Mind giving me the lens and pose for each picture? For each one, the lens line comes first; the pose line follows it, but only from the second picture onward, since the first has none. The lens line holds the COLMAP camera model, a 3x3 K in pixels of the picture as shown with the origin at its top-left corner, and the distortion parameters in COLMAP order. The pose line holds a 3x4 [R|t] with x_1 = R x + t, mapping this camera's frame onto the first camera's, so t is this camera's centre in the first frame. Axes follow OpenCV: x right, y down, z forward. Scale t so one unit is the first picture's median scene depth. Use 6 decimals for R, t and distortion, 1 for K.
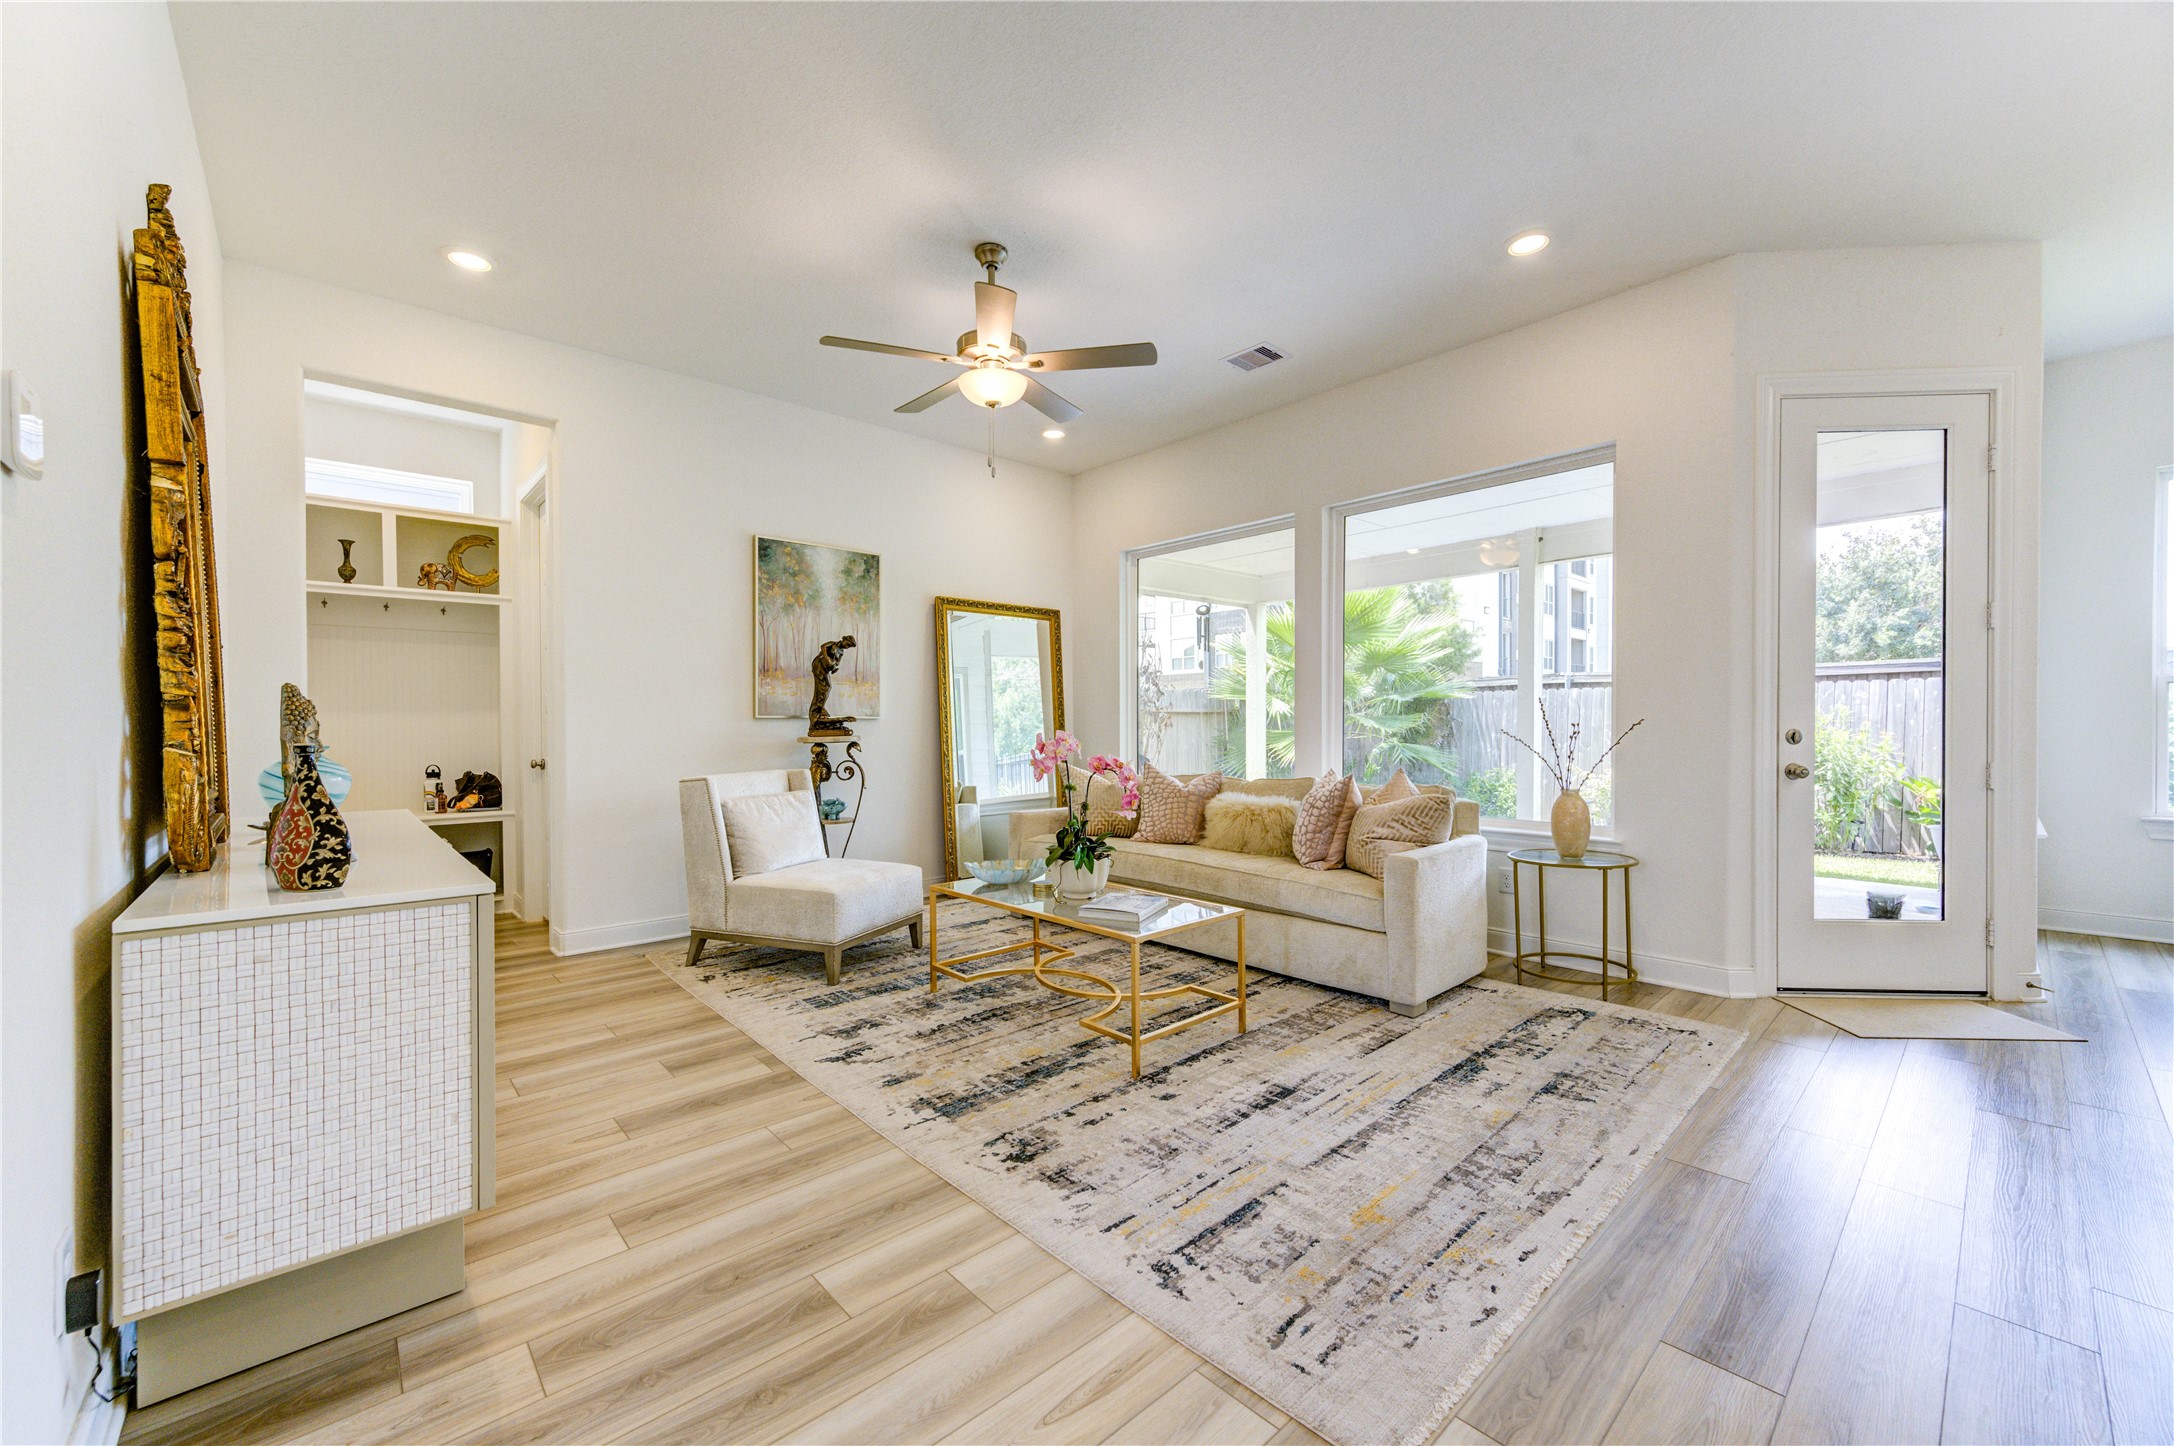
lens RADIAL K [[835.2, 0, 1100.1], [0, 835.2, 734.8], [0, 0, 1]] dist [0.006635, -0.000838]
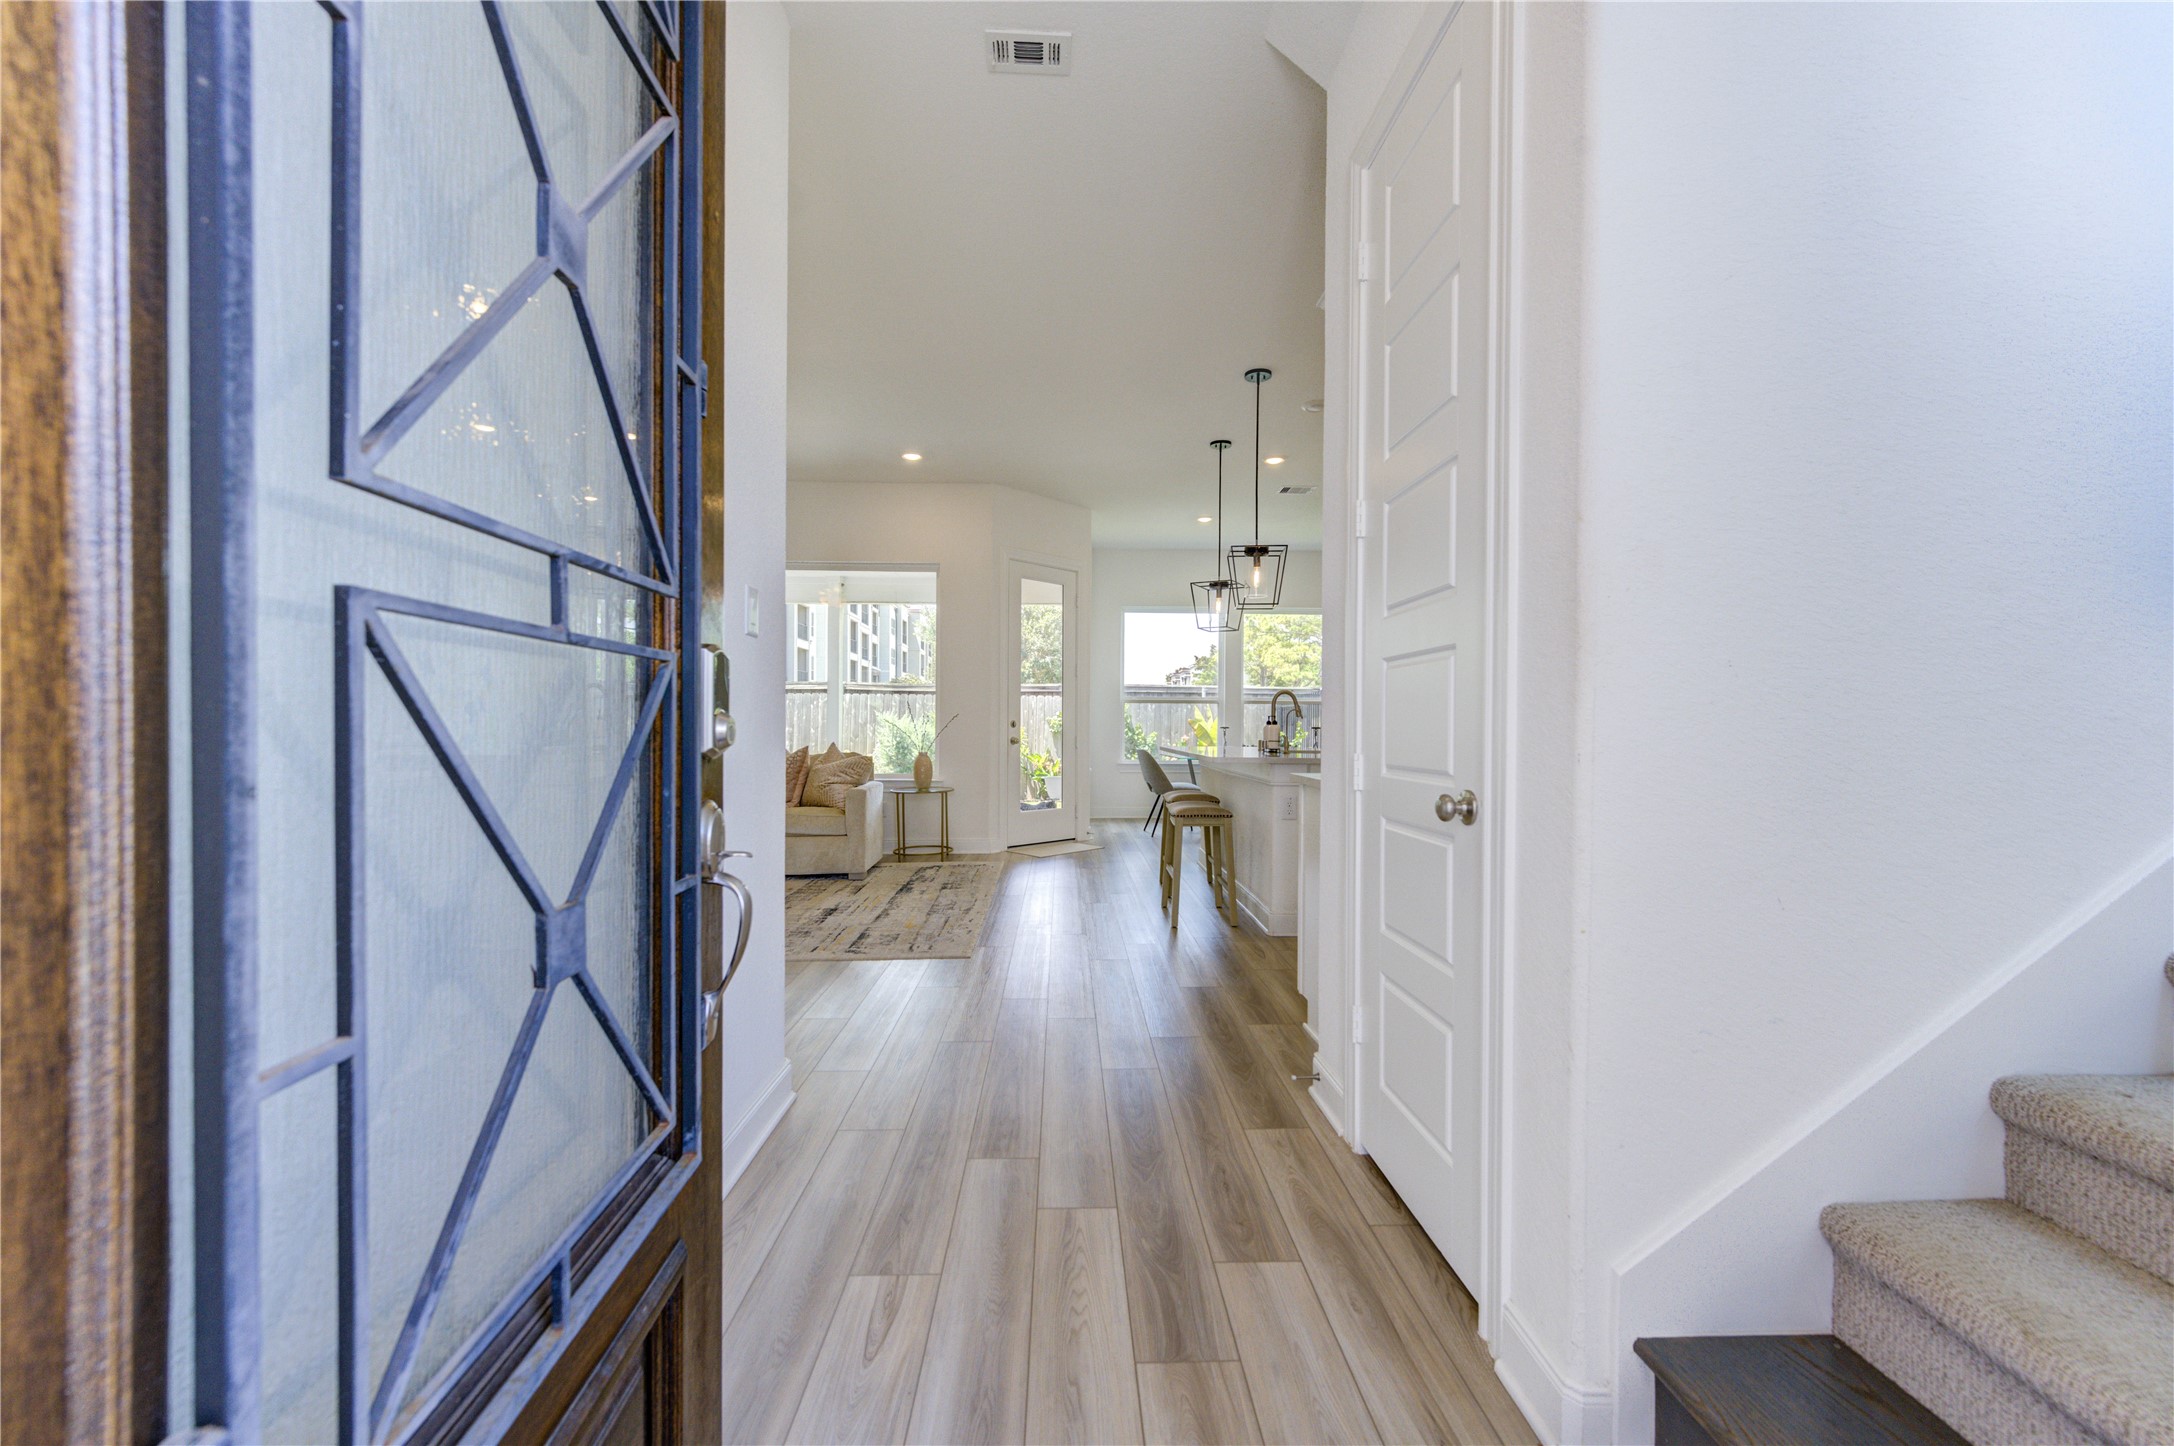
lens RADIAL K [[870.5, 0, 1088.5], [0, 870.5, 734.6], [0, 0, 1]] dist [-0.002074, -0.000208]
pose [[0.655276, 0.002801, 0.755385, -0.627402], [-0.001936, 0.999996, -0.002029, 0.030371], [-0.755387, -0.000132, 0.655279, -0.505101]]
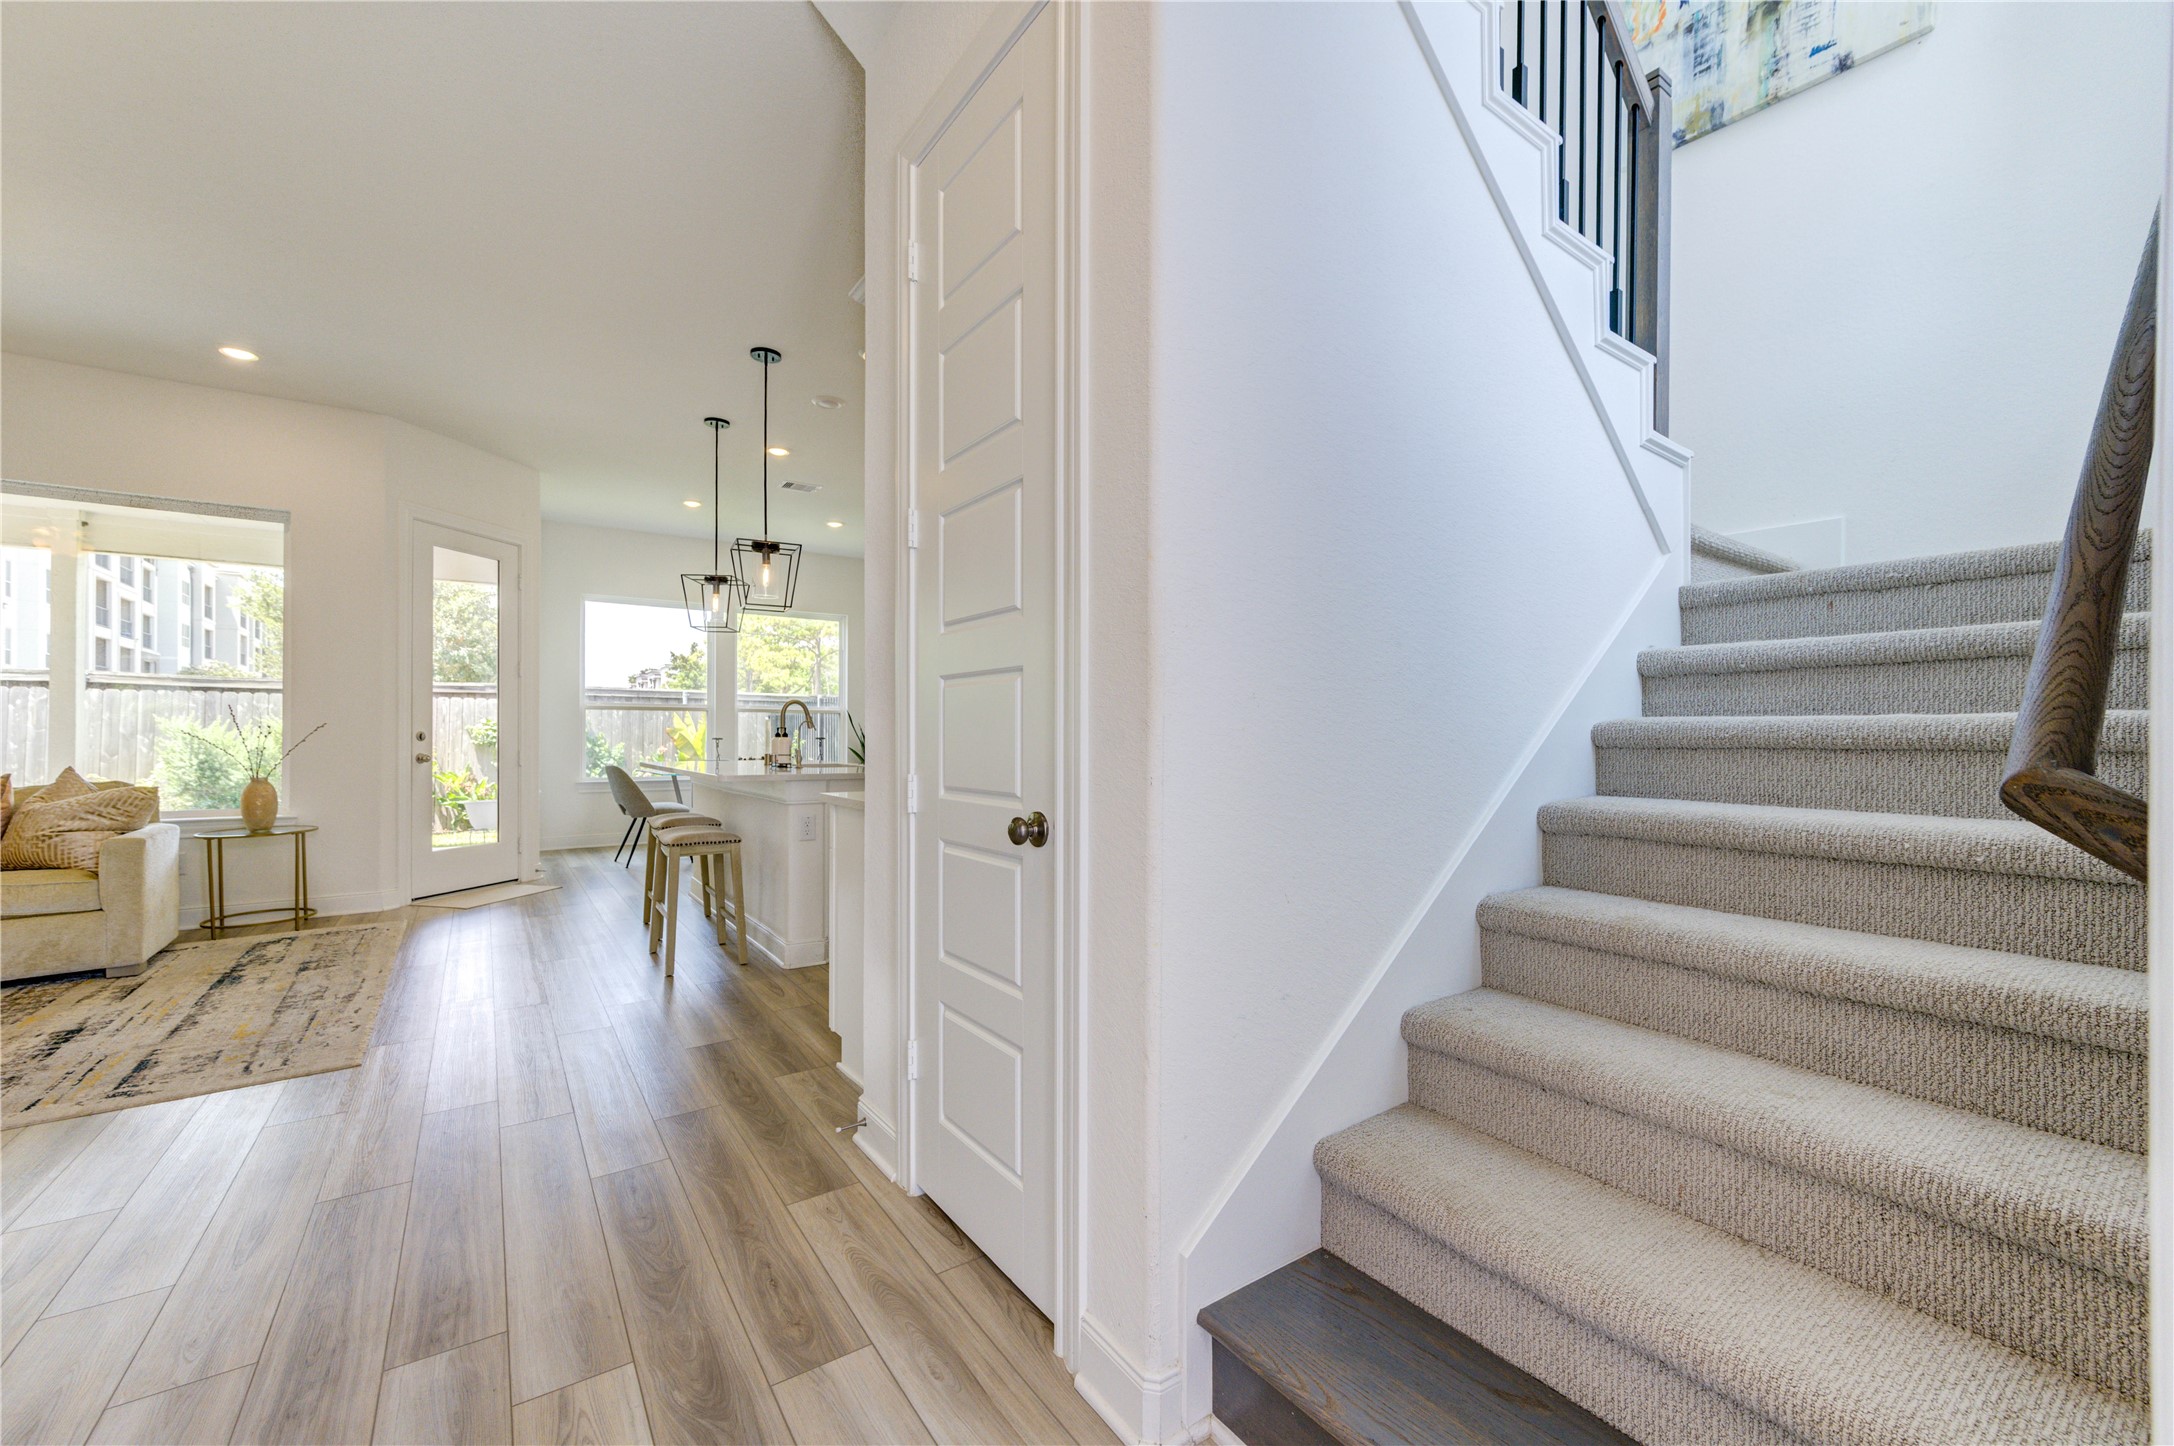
lens RADIAL K [[870.5, 0, 1105.5], [0, 870.5, 733.9], [0, 0, 1]] dist [-0.002074, -0.000208]
pose [[0.117210, 0.007452, 0.993079, -0.598360], [0.006241, 0.999947, -0.008240, 0.018213], [-0.993088, 0.007164, 0.117157, -0.430621]]
